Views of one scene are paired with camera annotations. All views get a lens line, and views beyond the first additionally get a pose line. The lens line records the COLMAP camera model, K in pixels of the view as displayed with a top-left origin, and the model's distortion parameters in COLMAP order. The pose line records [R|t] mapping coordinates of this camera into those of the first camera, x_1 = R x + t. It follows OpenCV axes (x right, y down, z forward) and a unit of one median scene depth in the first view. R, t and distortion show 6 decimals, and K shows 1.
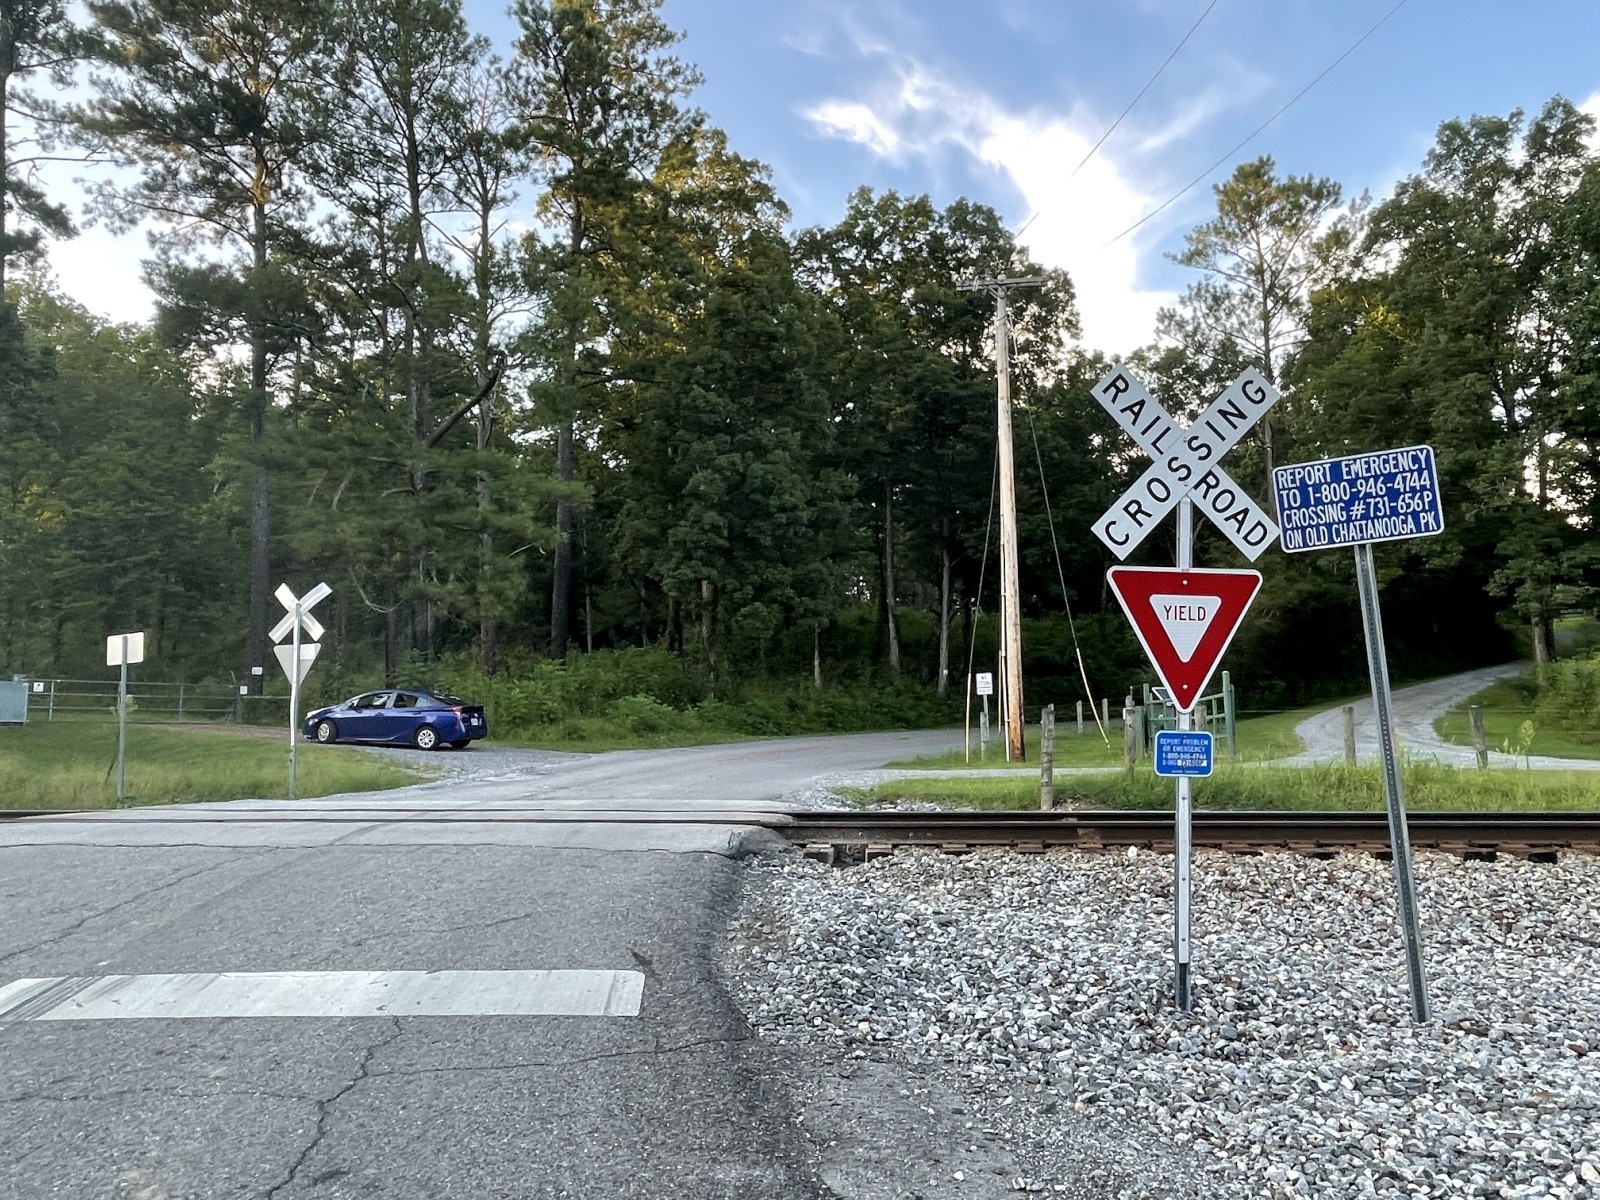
lens RADIAL K [[1145.9, 0, 803.5], [0, 1145.9, 594.5], [0, 0, 1]] dist [-0.001914, -0.001265]
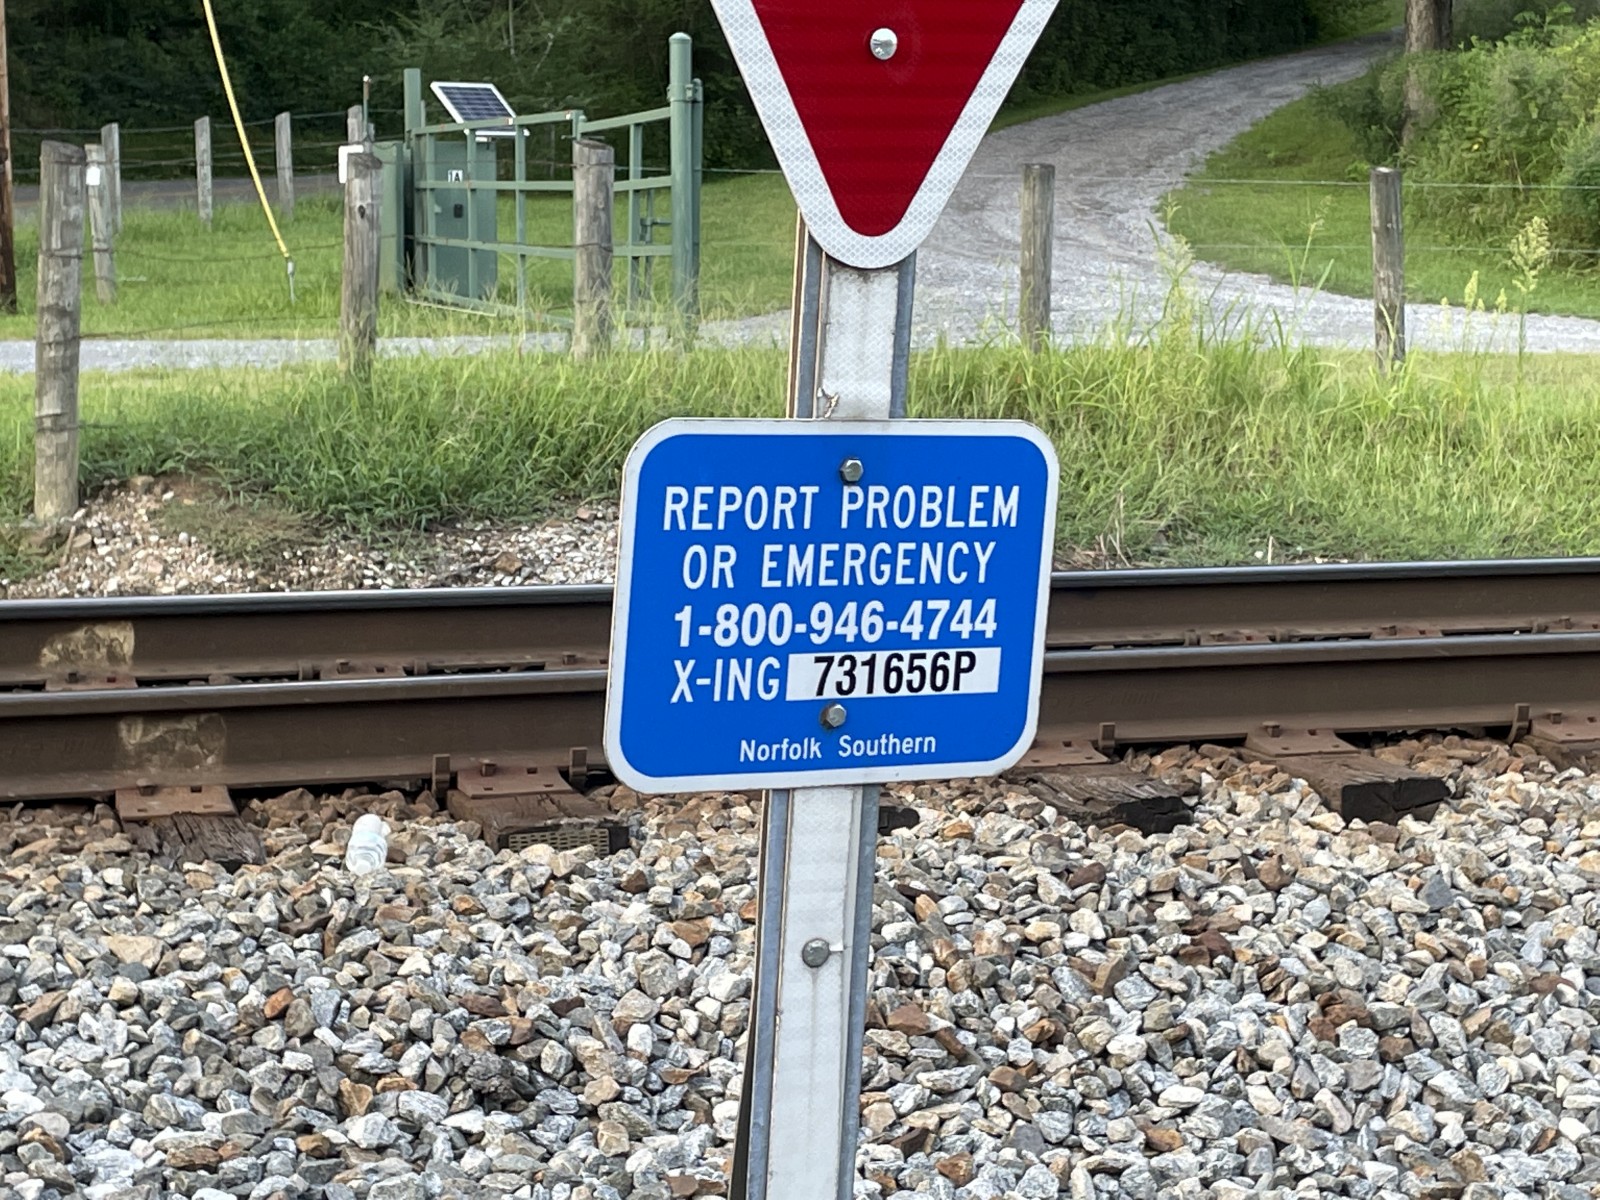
lens RADIAL K [[2999.6, 0, 800.0], [0, 2999.6, 600.0], [0, 0, 1]] dist [0.050941, 0.336114]
pose [[0.911922, -0.037463, 0.408649, 0.141310], [-0.065963, 0.969493, 0.236078, 0.045789], [-0.405026, -0.242241, 0.881631, 0.512428]]
